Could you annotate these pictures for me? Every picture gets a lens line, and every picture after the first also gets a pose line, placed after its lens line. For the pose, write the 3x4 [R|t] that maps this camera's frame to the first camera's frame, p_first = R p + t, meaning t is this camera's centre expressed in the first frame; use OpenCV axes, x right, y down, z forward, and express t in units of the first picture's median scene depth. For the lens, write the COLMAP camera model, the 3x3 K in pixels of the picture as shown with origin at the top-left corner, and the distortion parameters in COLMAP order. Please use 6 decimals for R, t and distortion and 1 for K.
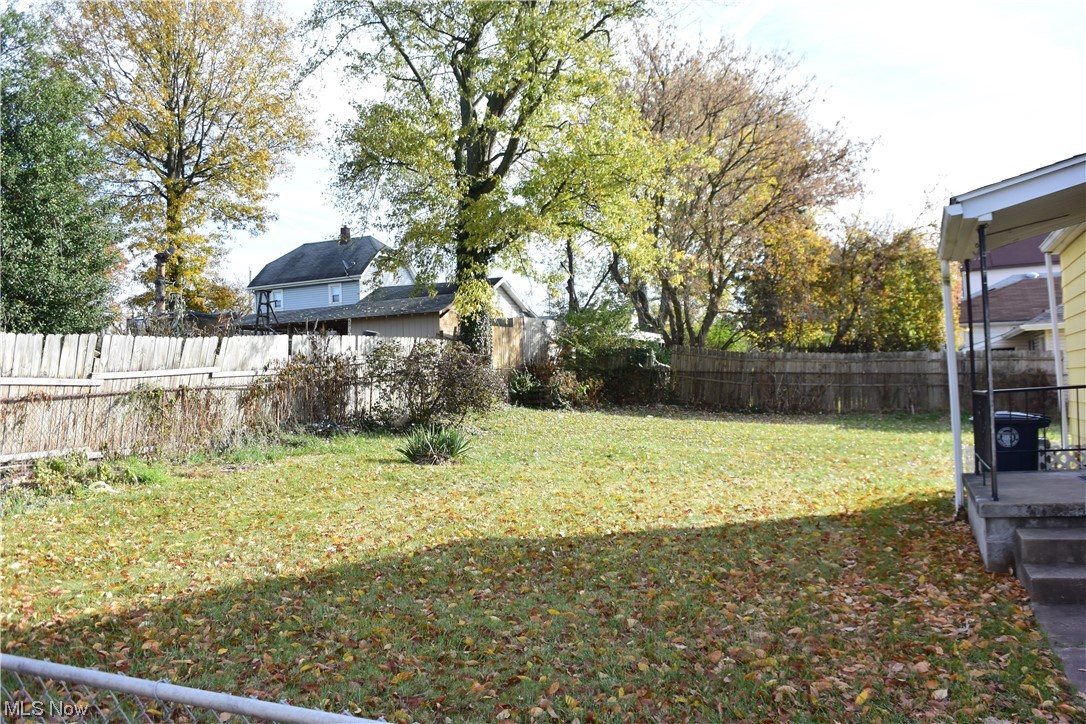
lens RADIAL K [[924.5, 0, 543.0], [0, 924.5, 362.0], [0, 0, 1]] dist [-0.053860, -0.001413]
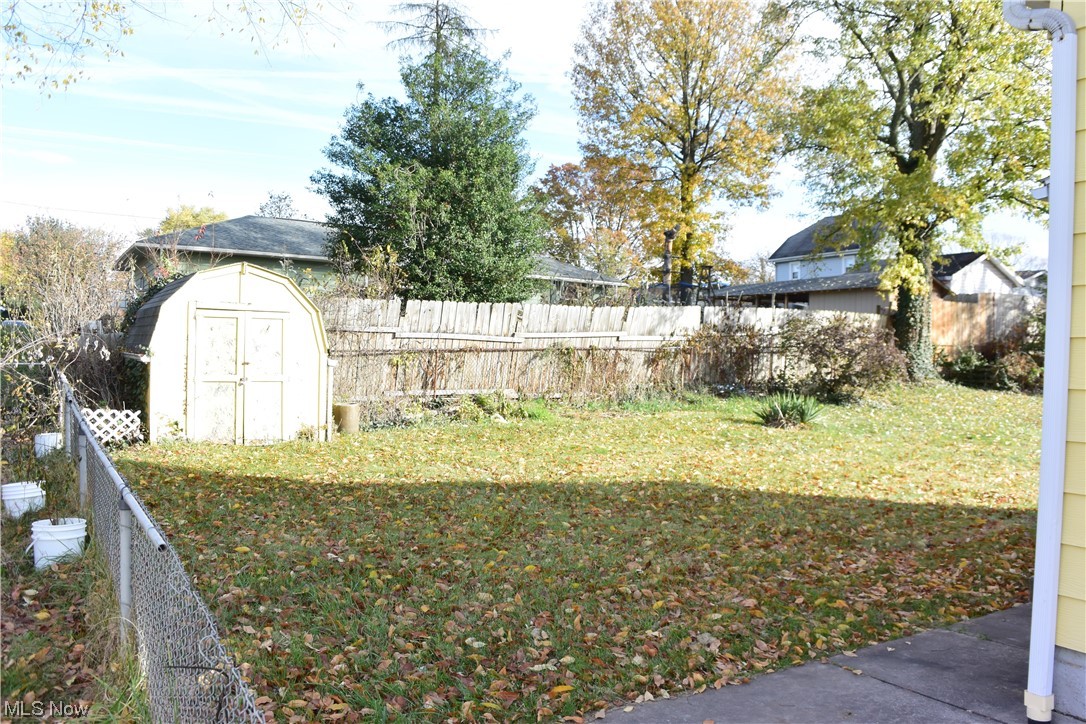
lens RADIAL K [[921.7, 0, 543.0], [0, 921.7, 362.0], [0, 0, 1]] dist [-0.099699, 0.002611]
pose [[0.814974, 0.054492, -0.576929, 0.220864], [-0.034570, 0.998368, 0.045465, -0.005474], [0.578465, -0.017108, 0.815528, -0.038333]]
